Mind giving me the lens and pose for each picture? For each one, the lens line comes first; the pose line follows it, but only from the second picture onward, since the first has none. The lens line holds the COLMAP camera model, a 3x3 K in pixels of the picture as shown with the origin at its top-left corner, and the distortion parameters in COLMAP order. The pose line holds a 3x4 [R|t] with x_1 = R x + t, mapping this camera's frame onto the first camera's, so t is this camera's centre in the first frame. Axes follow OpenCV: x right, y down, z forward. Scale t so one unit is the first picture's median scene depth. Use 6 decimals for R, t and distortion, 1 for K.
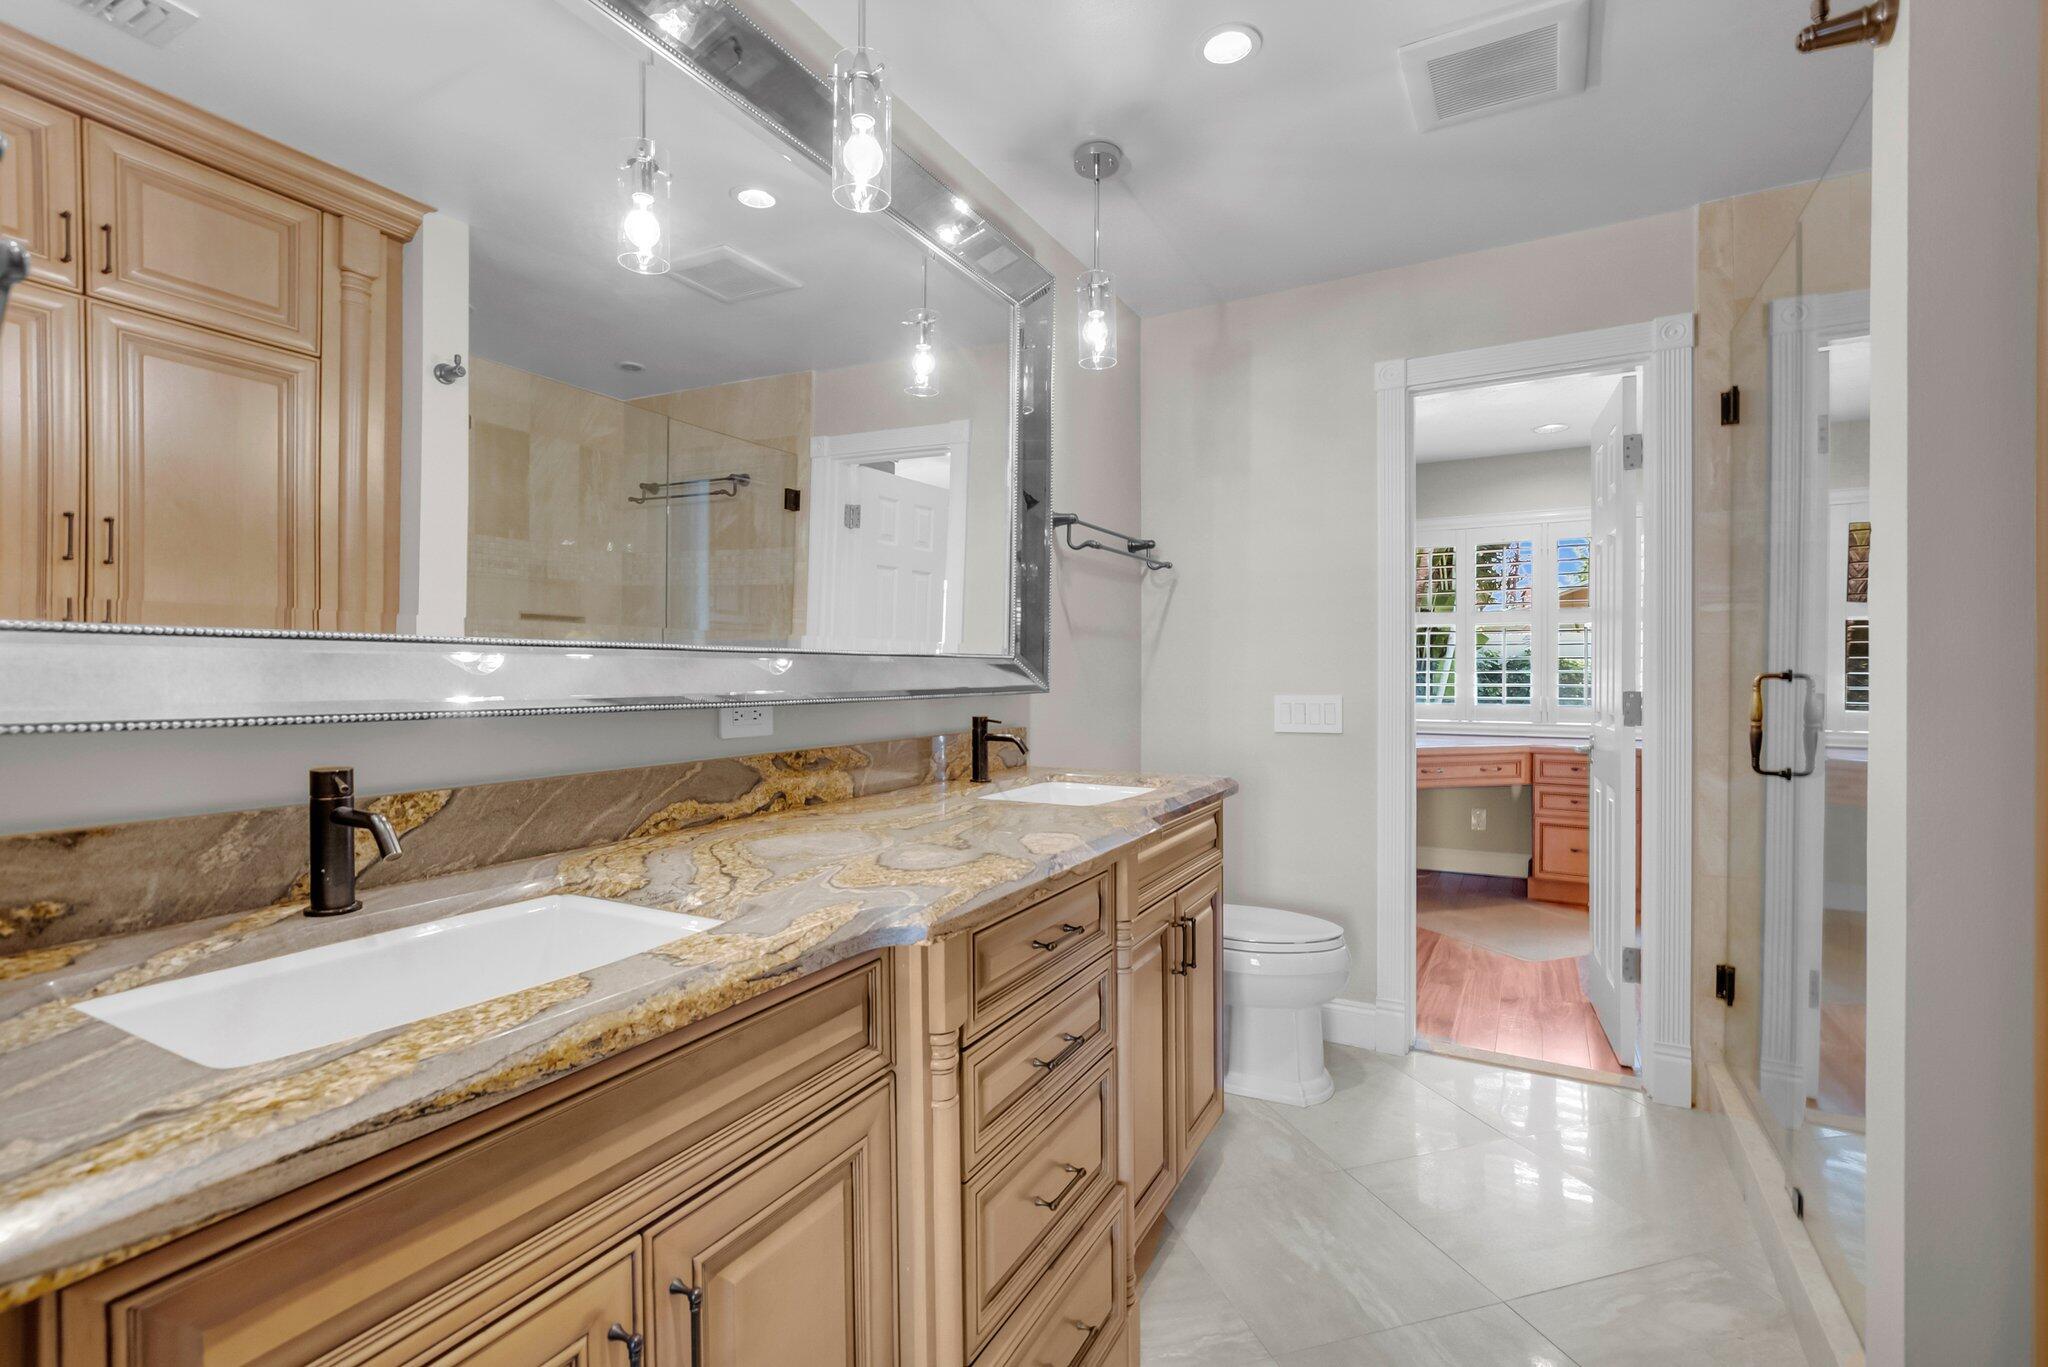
lens RADIAL K [[923.7, 0, 1021.6], [0, 923.7, 680.6], [0, 0, 1]] dist [-0.009332, 0.000113]
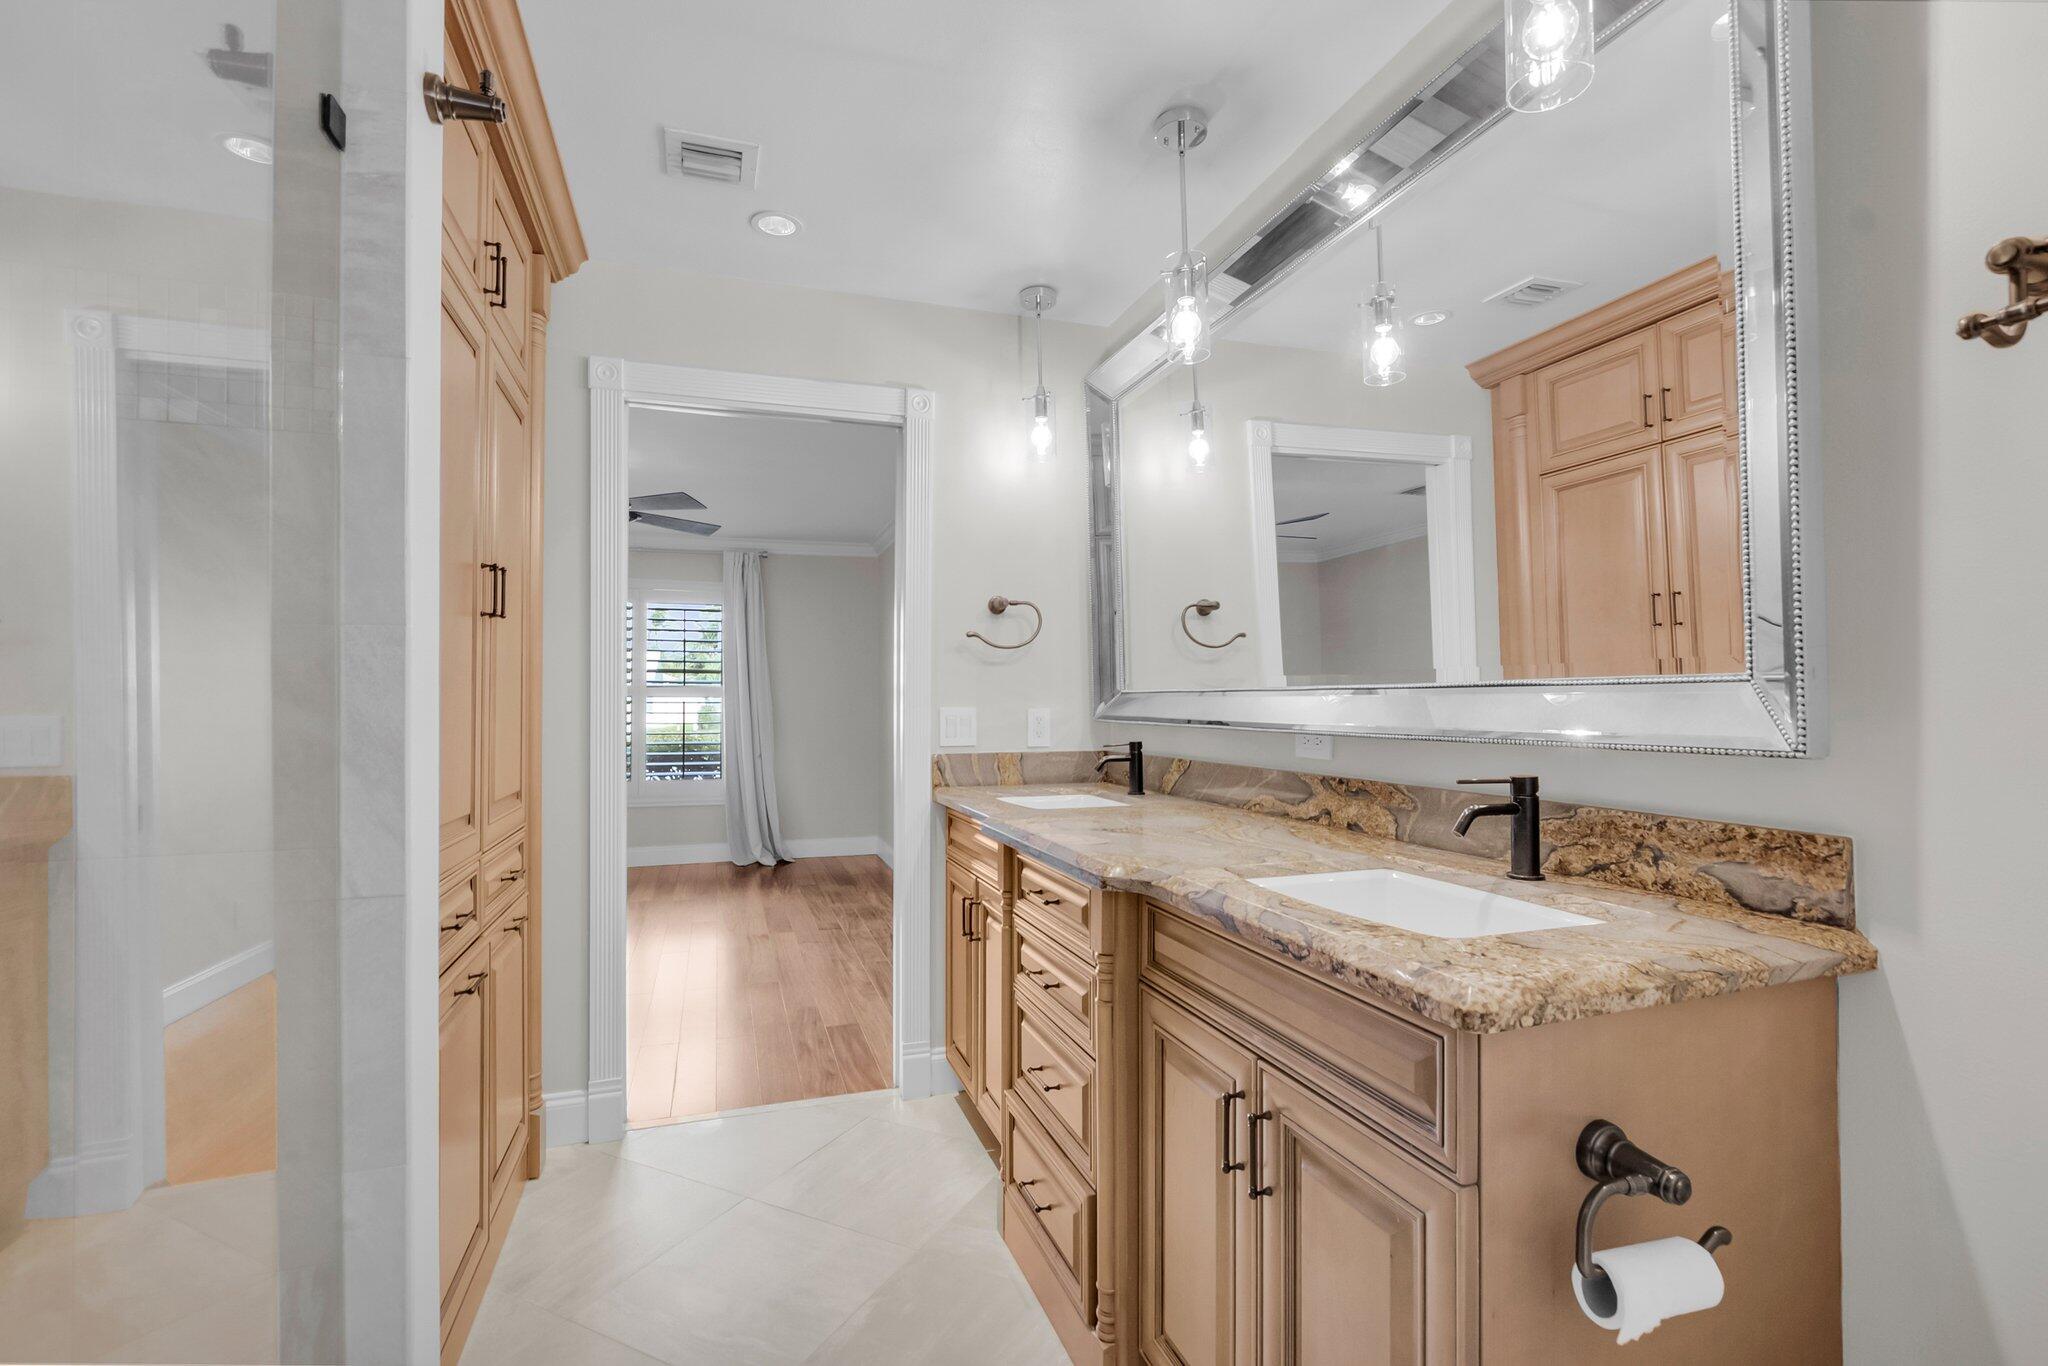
lens RADIAL K [[921.0, 0, 1015.9], [0, 921.0, 701.7], [0, 0, 1]] dist [-0.012024, 0.000075]
pose [[-0.691904, -0.003350, -0.721982, 0.833957], [-0.006964, 0.999974, 0.002035, -0.013870], [0.721956, 0.006436, -0.691909, 1.501493]]
